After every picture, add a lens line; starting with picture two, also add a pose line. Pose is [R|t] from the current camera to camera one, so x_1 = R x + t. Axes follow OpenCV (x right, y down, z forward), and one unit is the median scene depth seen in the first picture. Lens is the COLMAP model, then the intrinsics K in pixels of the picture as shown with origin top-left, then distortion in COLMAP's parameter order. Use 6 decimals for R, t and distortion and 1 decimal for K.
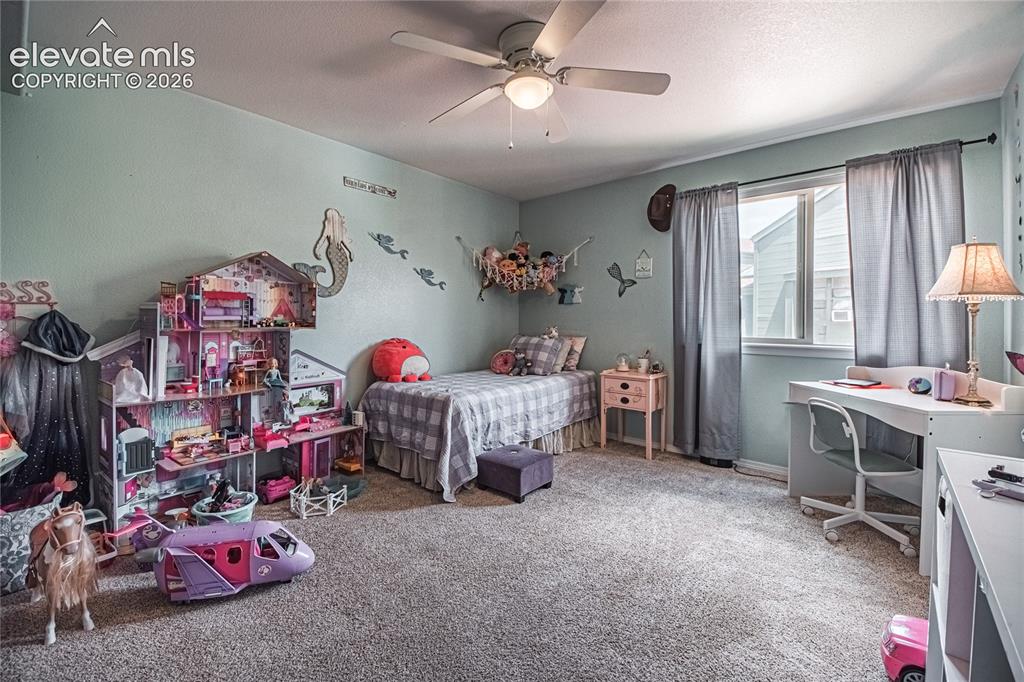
lens RADIAL K [[433.1, 0, 513.2], [0, 433.1, 333.8], [0, 0, 1]] dist [0.022587, -0.022258]
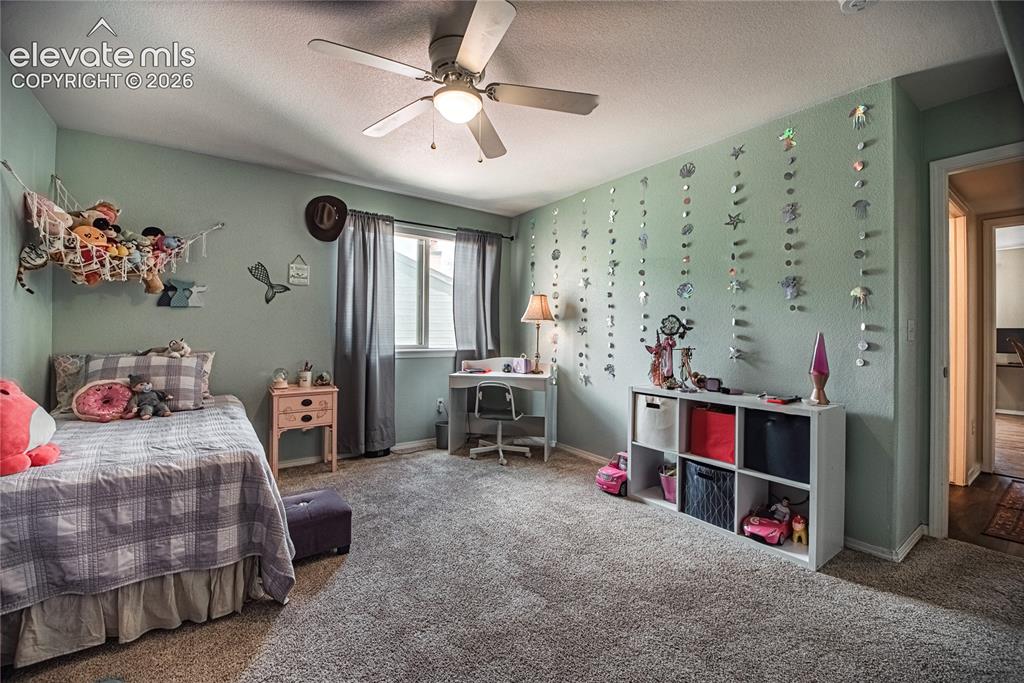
lens RADIAL K [[424.0, 0, 512.0], [0, 424.0, 341.5], [0, 0, 1]] dist [0.022842, -0.019400]
pose [[0.234997, -0.026338, 0.971639, -0.548244], [0.020609, 0.999543, 0.022109, -0.021061], [-0.971778, 0.014829, 0.235433, 0.388891]]
